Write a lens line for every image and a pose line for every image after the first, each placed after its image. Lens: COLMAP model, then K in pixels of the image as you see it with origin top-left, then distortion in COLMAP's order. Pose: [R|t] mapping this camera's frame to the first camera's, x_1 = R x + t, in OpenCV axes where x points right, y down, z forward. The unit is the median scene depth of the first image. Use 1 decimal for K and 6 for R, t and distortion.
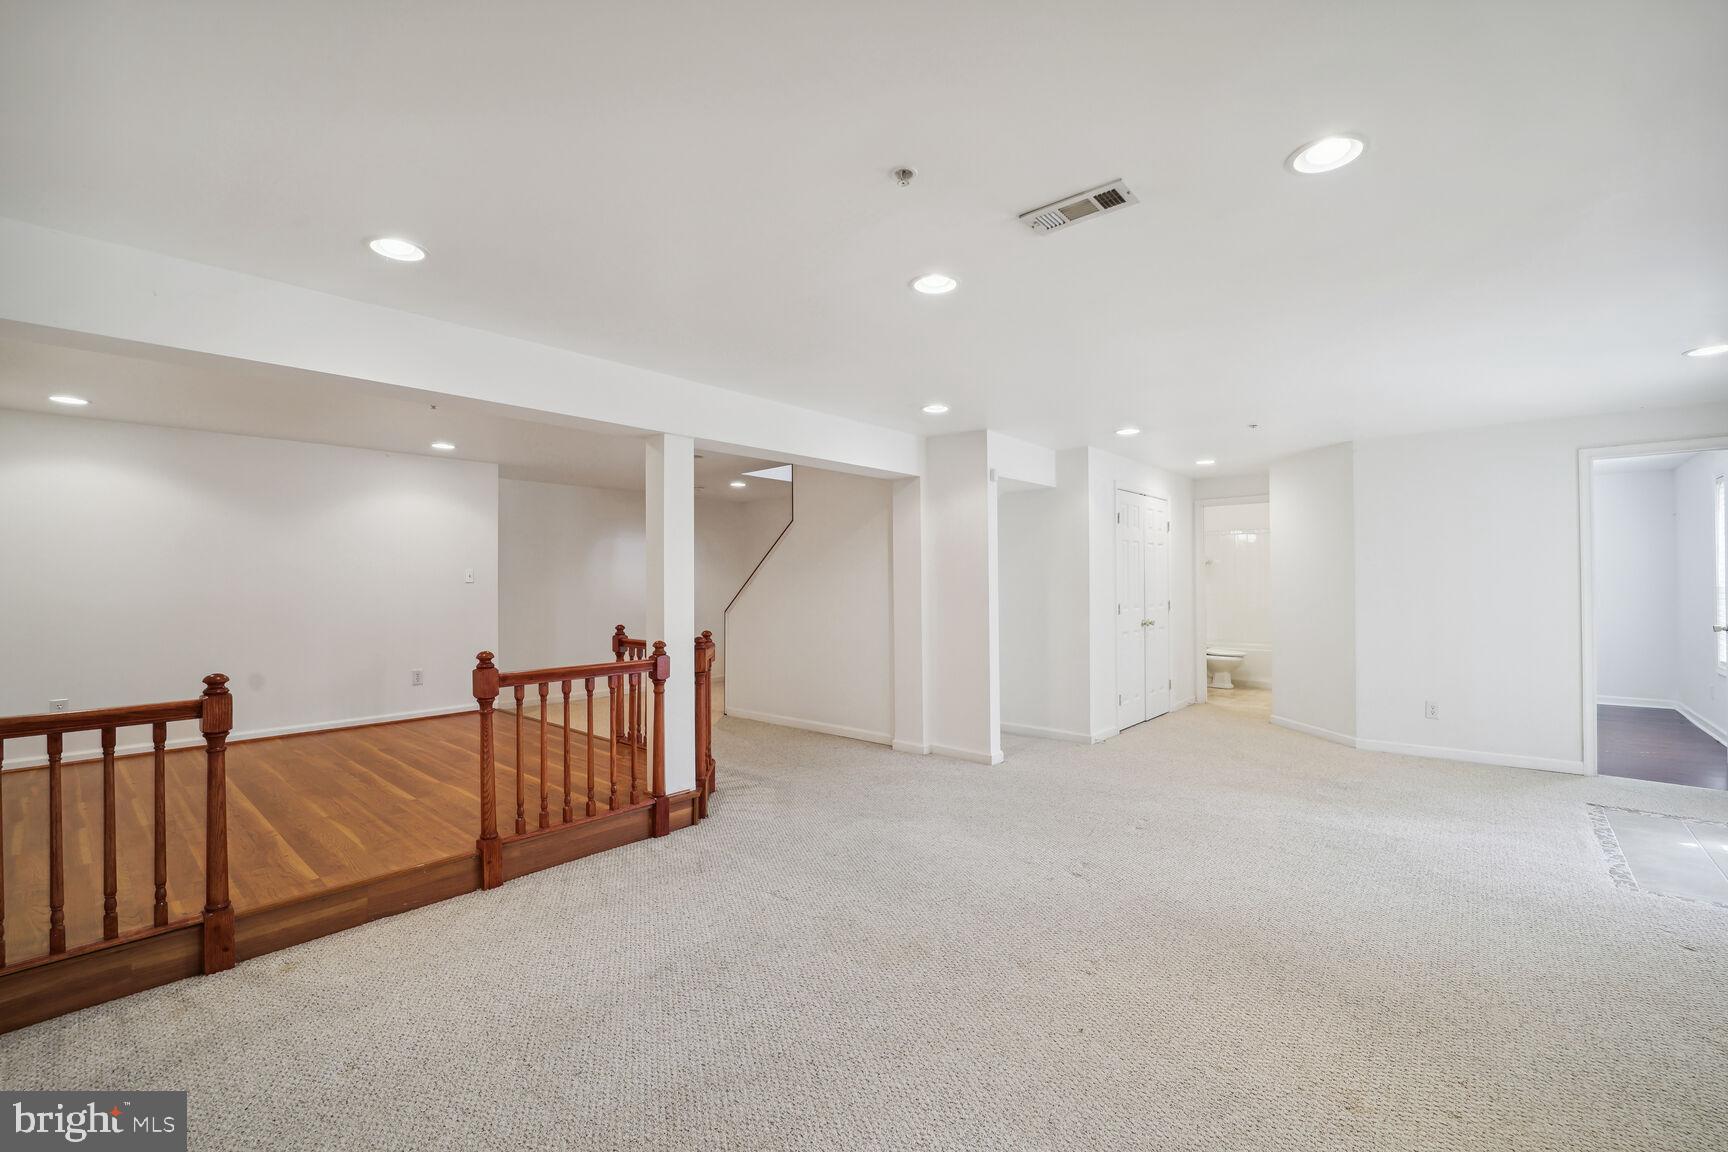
lens RADIAL K [[715.4, 0, 859.0], [0, 715.4, 576.0], [0, 0, 1]] dist [-0.020215, -0.000225]
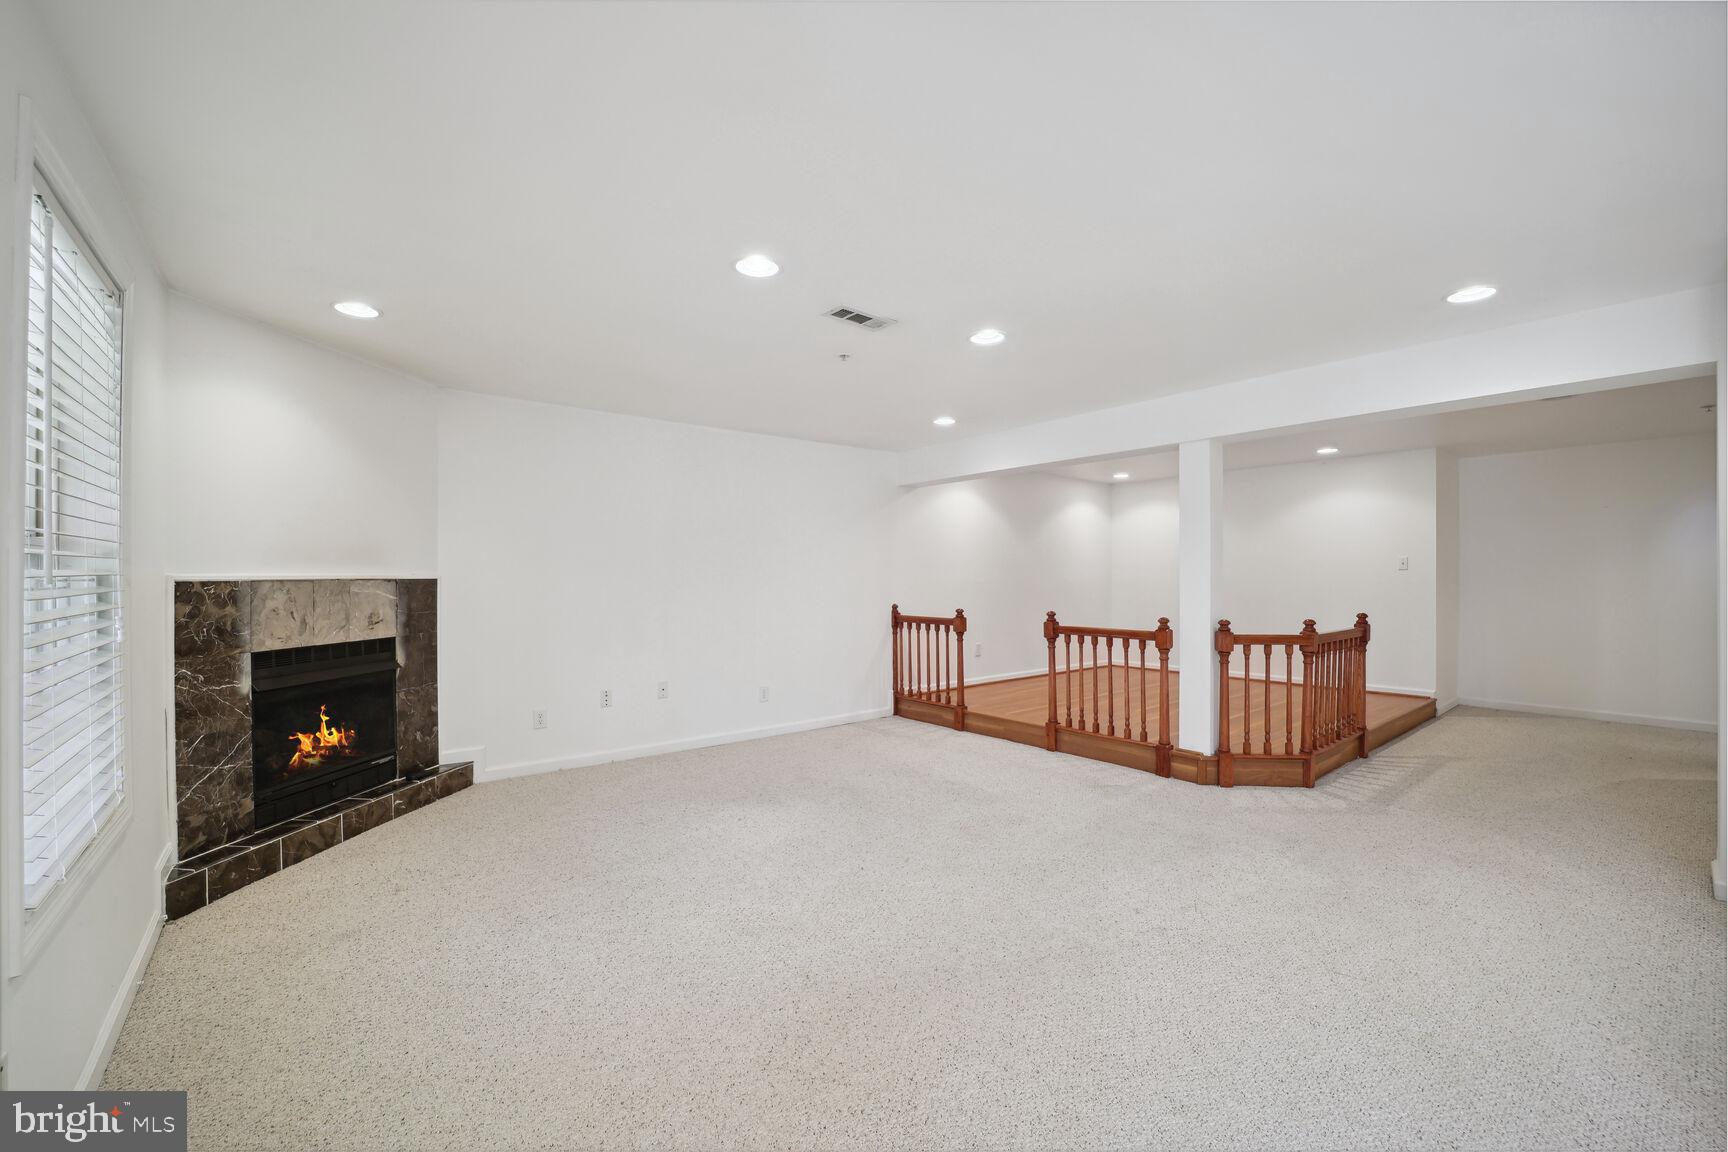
lens RADIAL K [[715.4, 0, 859.0], [0, 715.4, 576.0], [0, 0, 1]] dist [-0.020215, -0.000225]
pose [[-0.165124, 0.010767, -0.986214, 1.025480], [0.014048, 0.999865, 0.008564, 0.004328], [0.986173, -0.012440, -0.165253, 0.706428]]
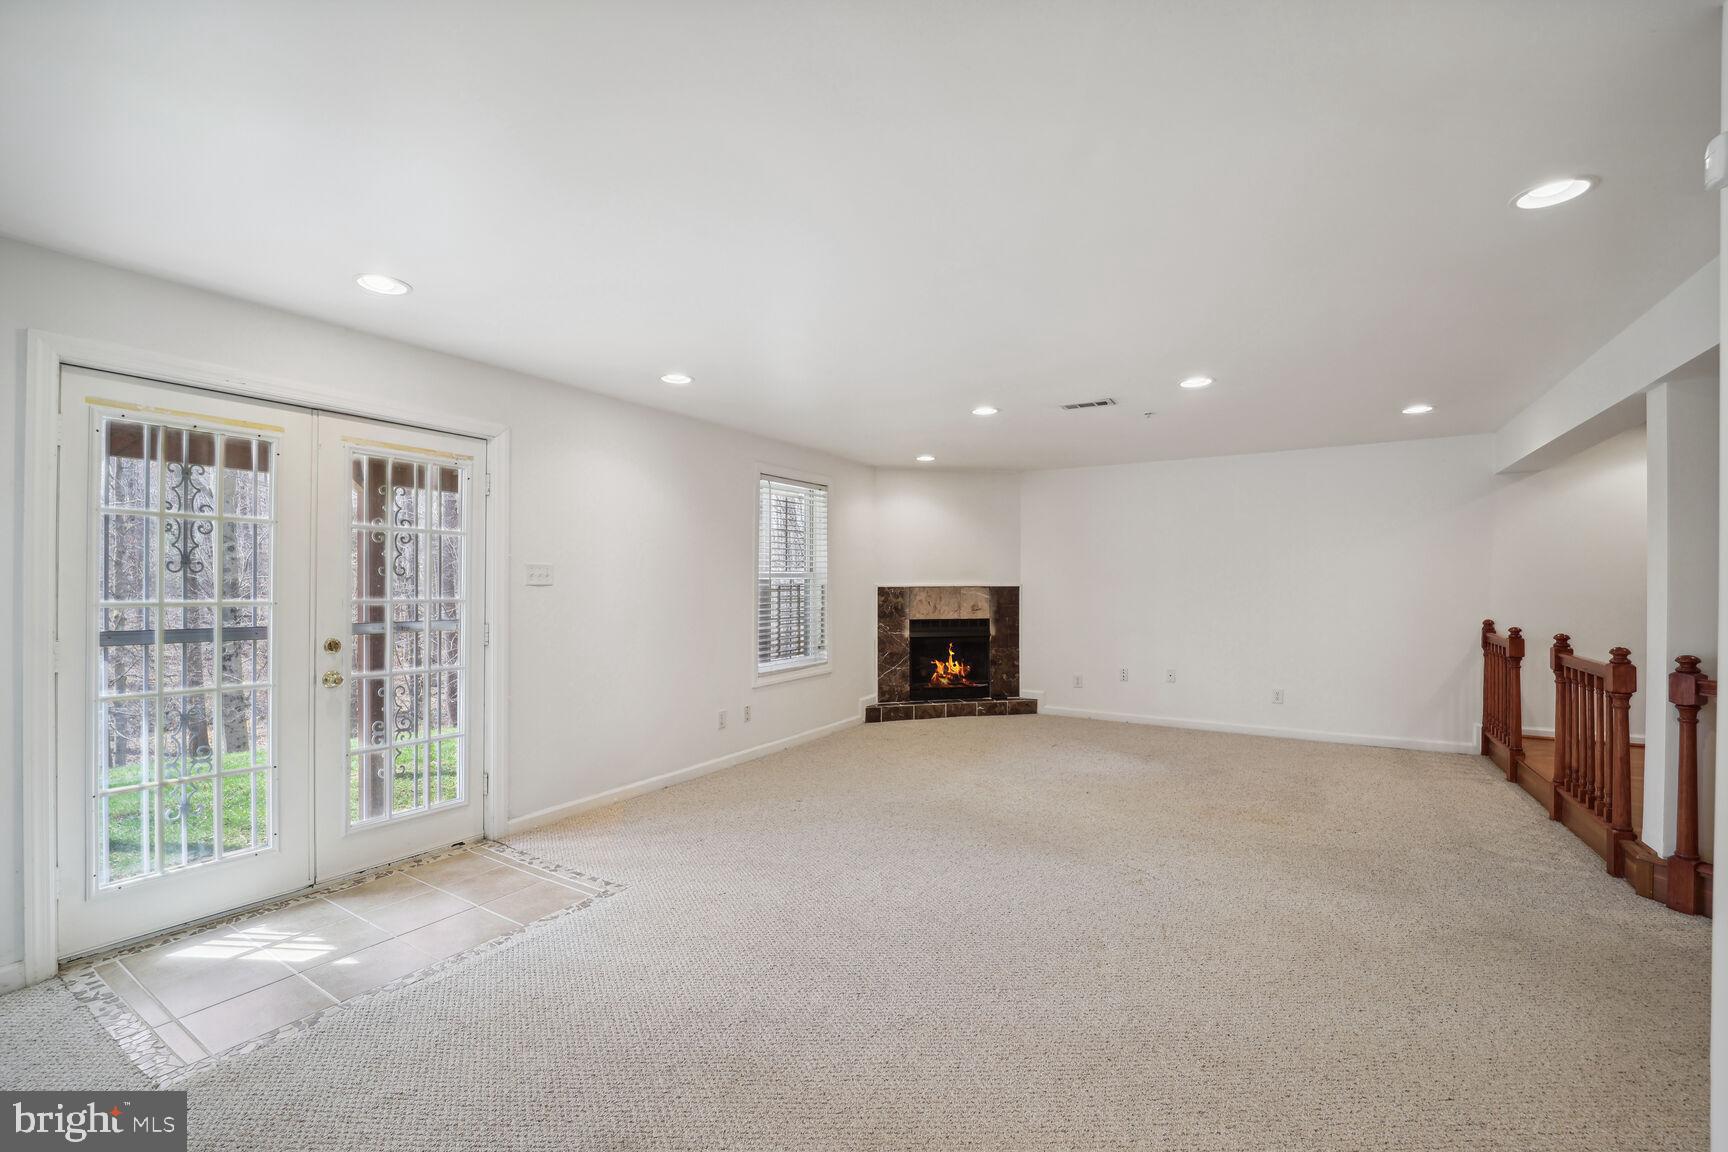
lens RADIAL K [[715.4, 0, 859.0], [0, 715.4, 576.0], [0, 0, 1]] dist [-0.020215, -0.000225]
pose [[-0.985238, 0.007846, -0.171013, 0.768223], [0.011371, 0.999742, -0.019641, 0.013809], [0.170815, -0.021295, -0.985073, 1.707454]]
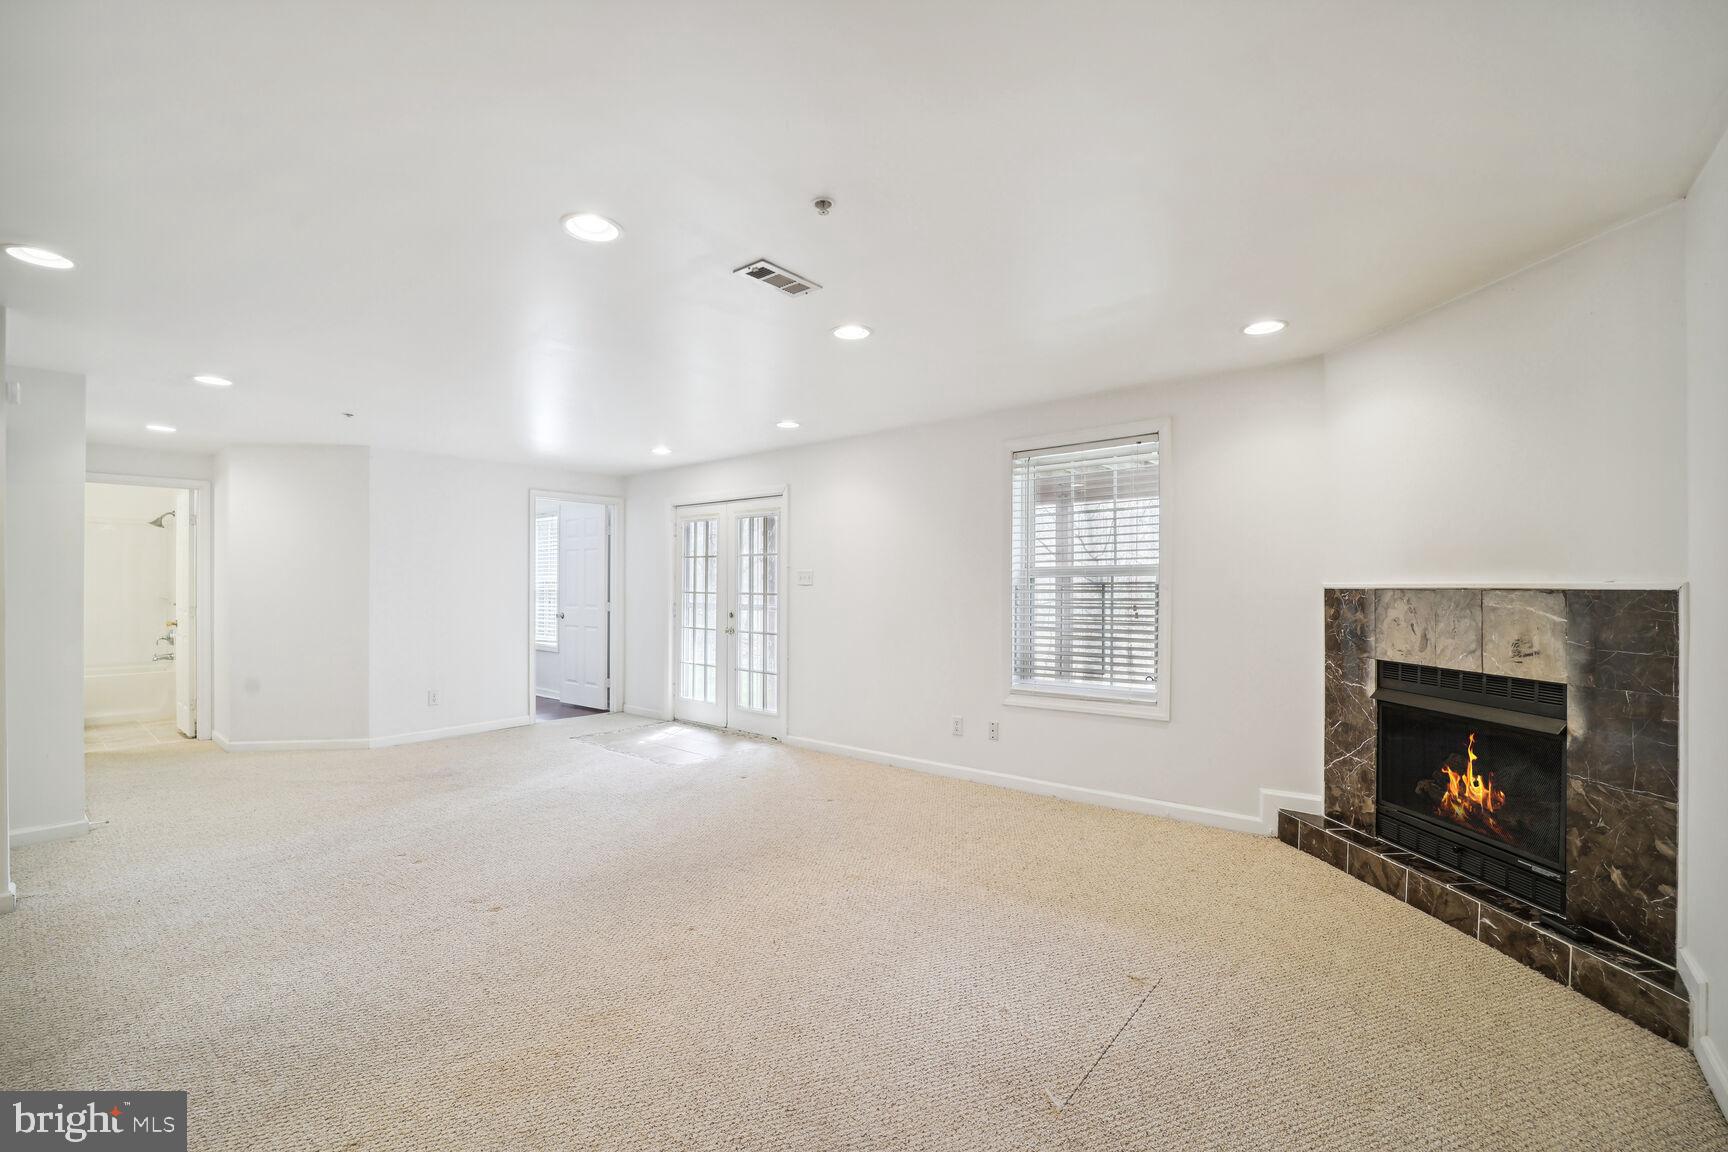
lens RADIAL K [[715.4, 0, 859.0], [0, 715.4, 576.0], [0, 0, 1]] dist [-0.020215, -0.000225]
pose [[-0.043002, 0.021323, 0.998847, -0.538380], [-0.007980, 0.999733, -0.021685, 0.015139], [-0.999043, -0.008903, -0.042821, 0.514713]]
